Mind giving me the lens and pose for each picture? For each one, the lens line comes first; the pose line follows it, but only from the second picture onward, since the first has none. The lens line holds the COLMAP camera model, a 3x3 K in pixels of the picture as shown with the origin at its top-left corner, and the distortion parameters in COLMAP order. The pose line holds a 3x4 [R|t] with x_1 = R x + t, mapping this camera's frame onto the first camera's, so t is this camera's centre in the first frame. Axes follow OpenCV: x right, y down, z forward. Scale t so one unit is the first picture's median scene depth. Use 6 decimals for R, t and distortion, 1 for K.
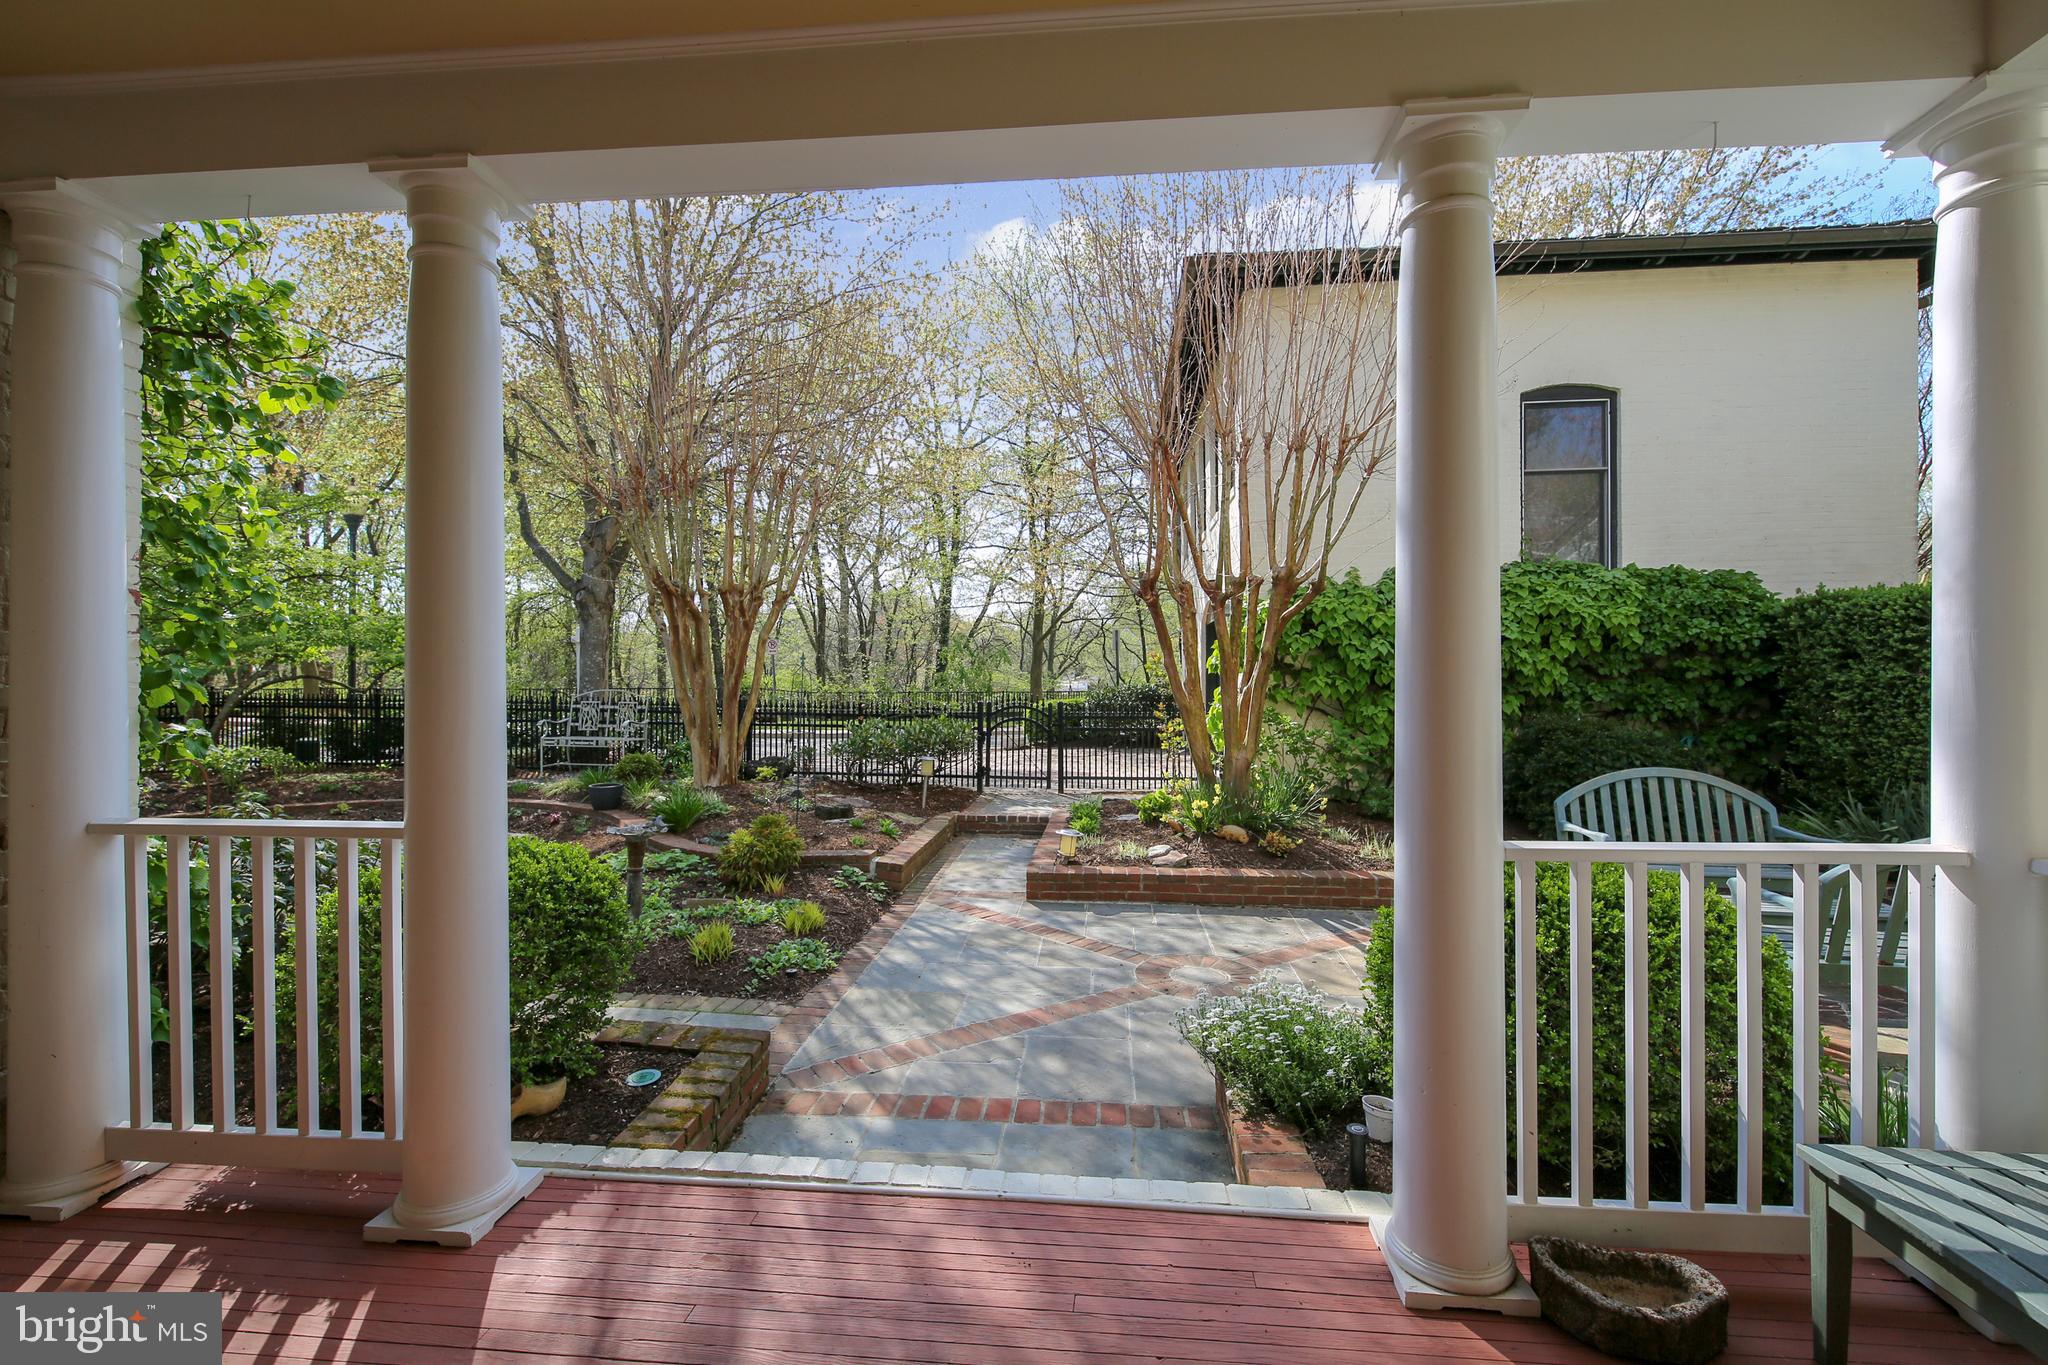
lens RADIAL K [[893.0, 0, 1021.9], [0, 893.0, 674.1], [0, 0, 1]] dist [-0.000488, -0.000457]
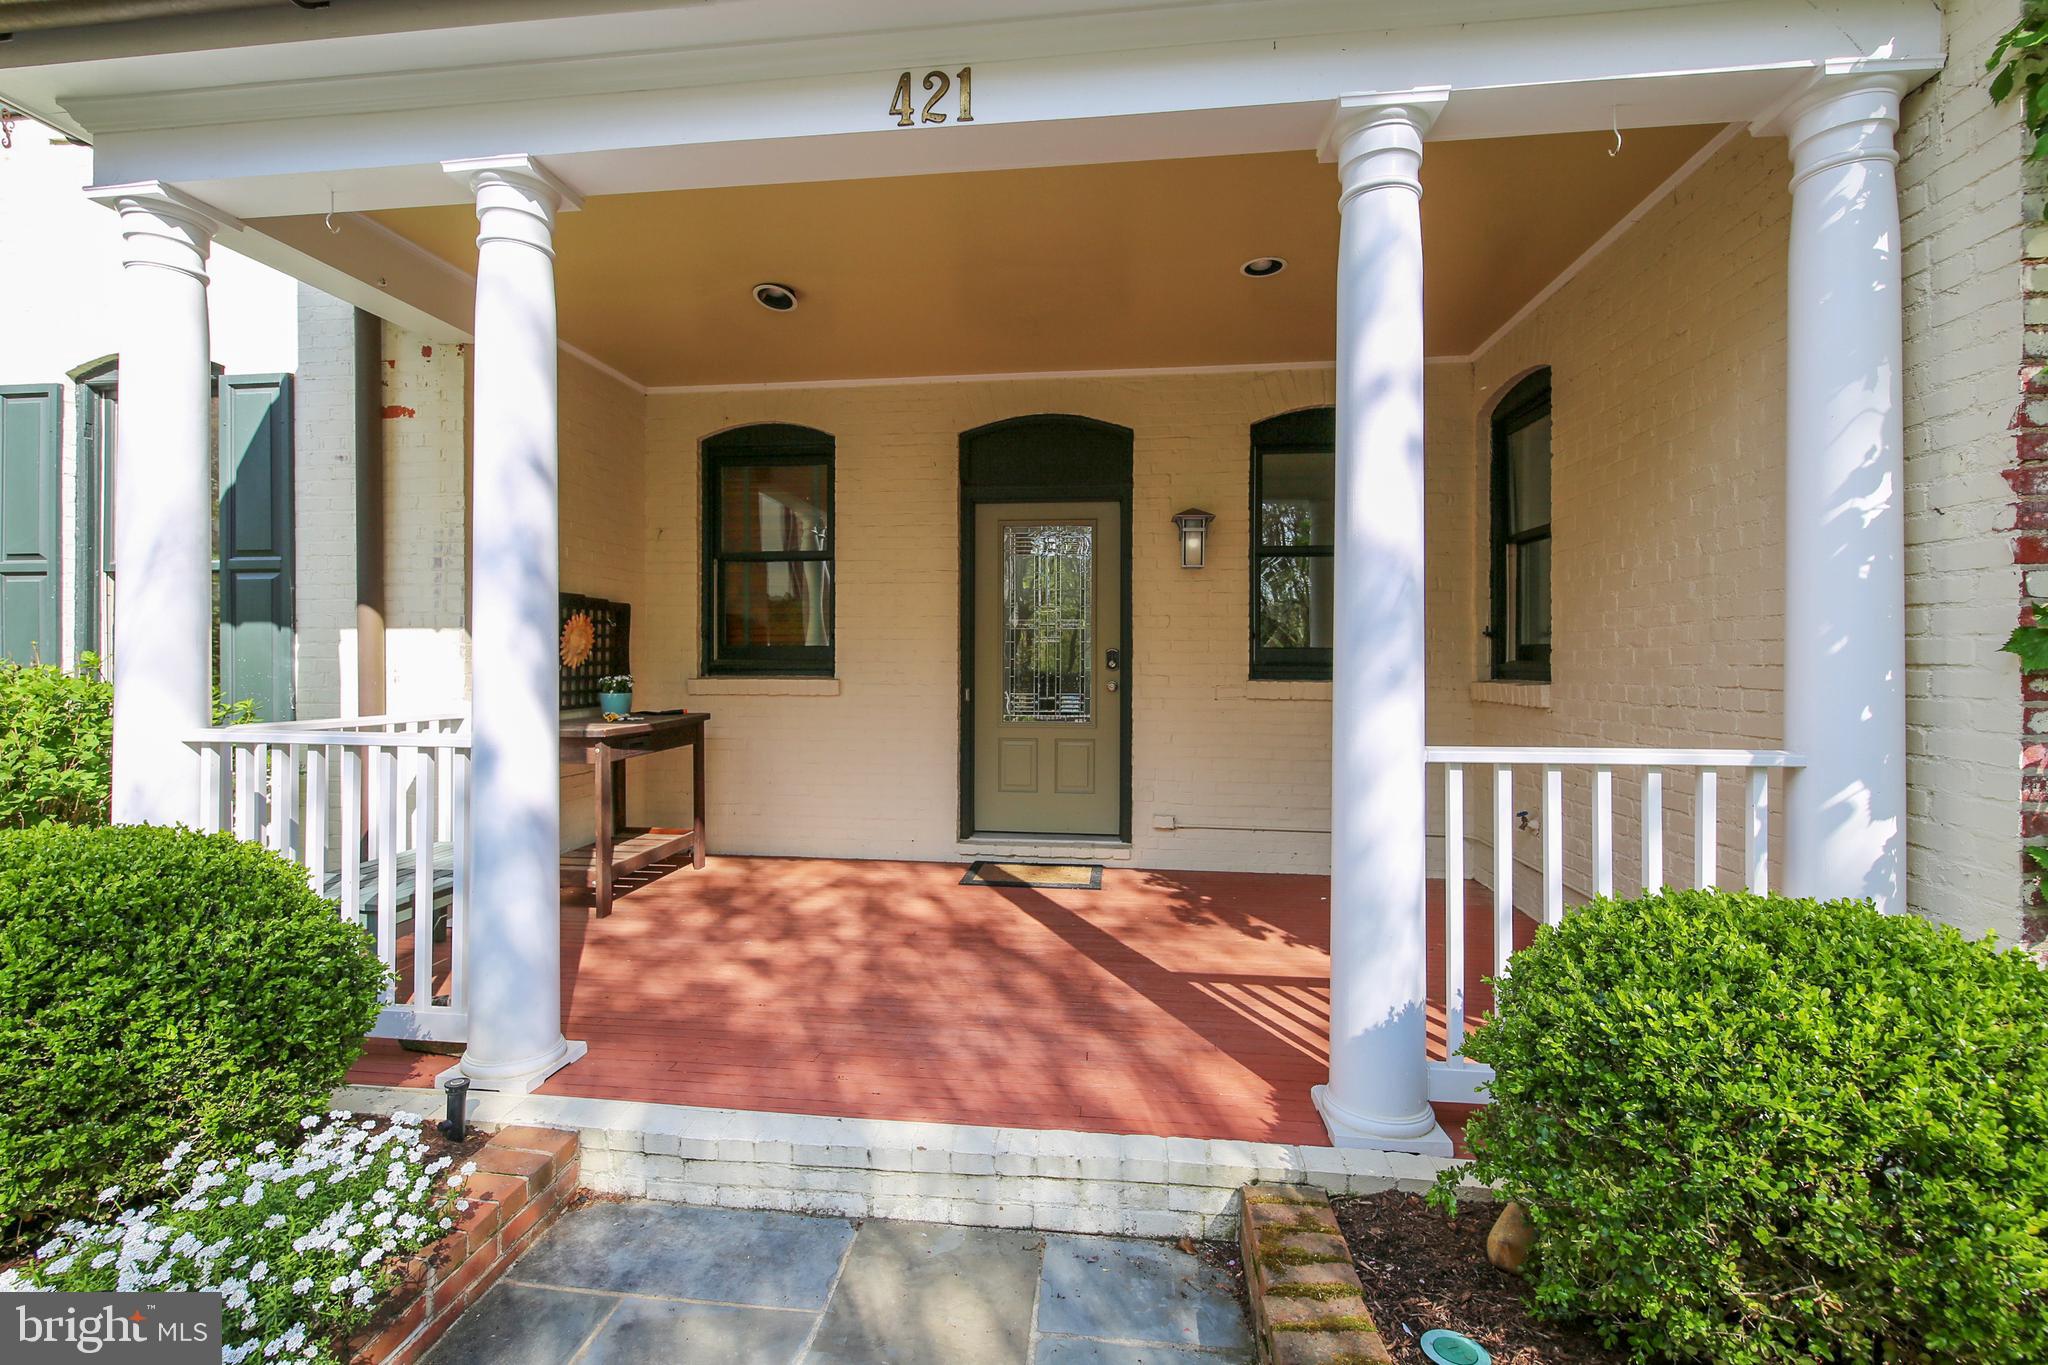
lens RADIAL K [[888.1, 0, 1044.1], [0, 888.1, 660.2], [0, 0, 1]] dist [-0.000297, -0.000139]
pose [[-0.999784, -0.000553, 0.020792, -0.101957], [-0.000637, 0.999992, -0.004066, 0.027002], [-0.020789, -0.004078, -0.999776, 0.711723]]
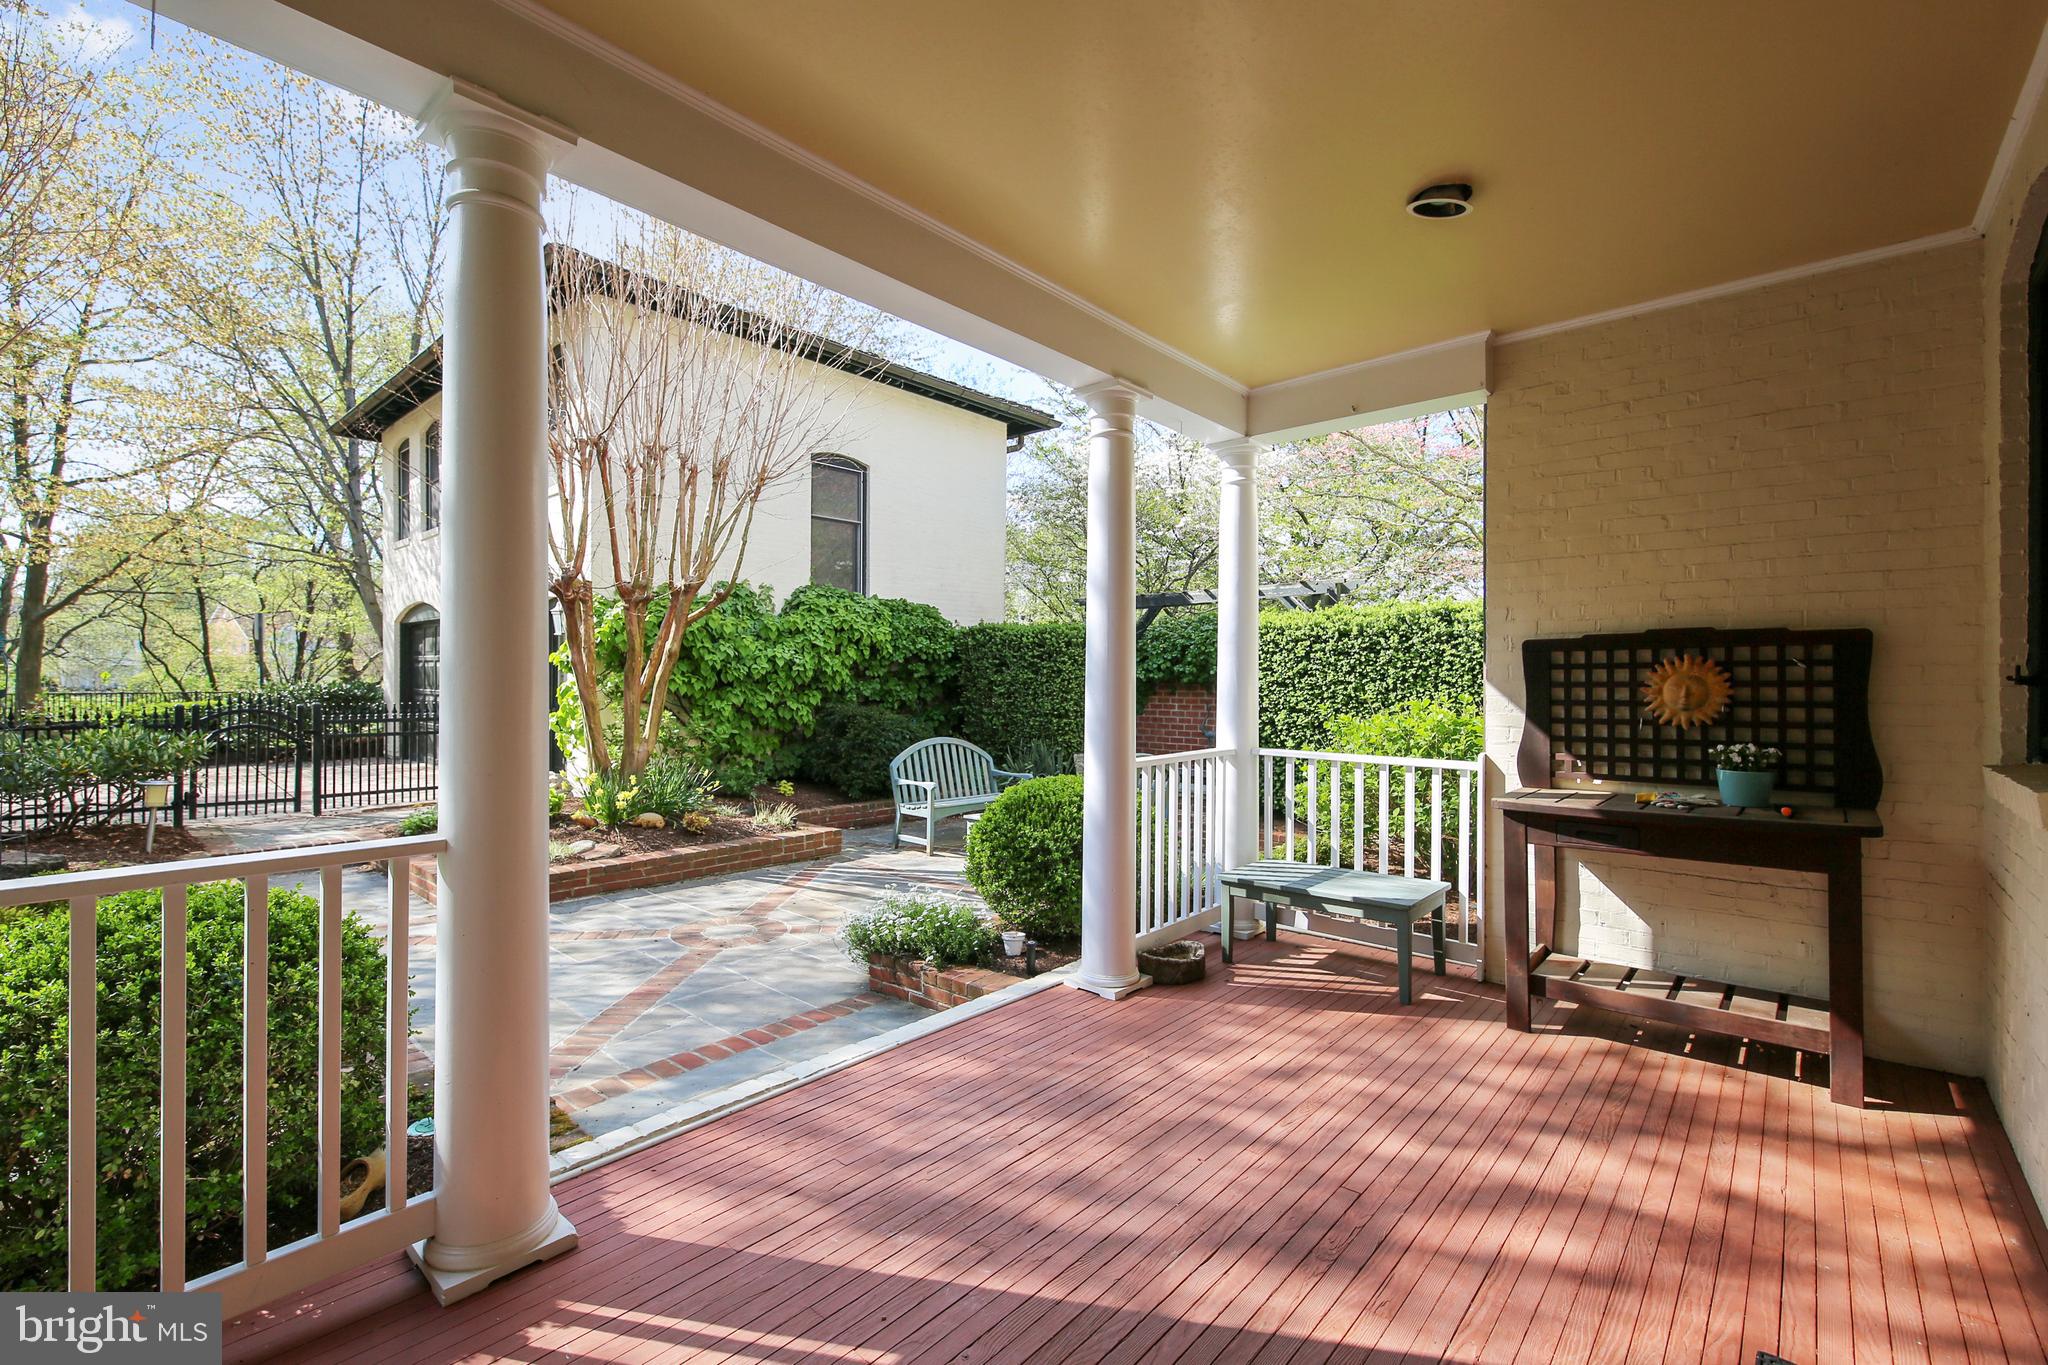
lens RADIAL K [[884.6, 0, 1024.0], [0, 884.6, 682.5], [0, 0, 1]] dist [-0.000164, -0.000116]
pose [[0.589278, 0.001110, 0.807930, -0.367903], [-0.008580, 0.999951, 0.004884, 0.003916], [-0.807885, -0.009810, 0.589258, 0.010906]]
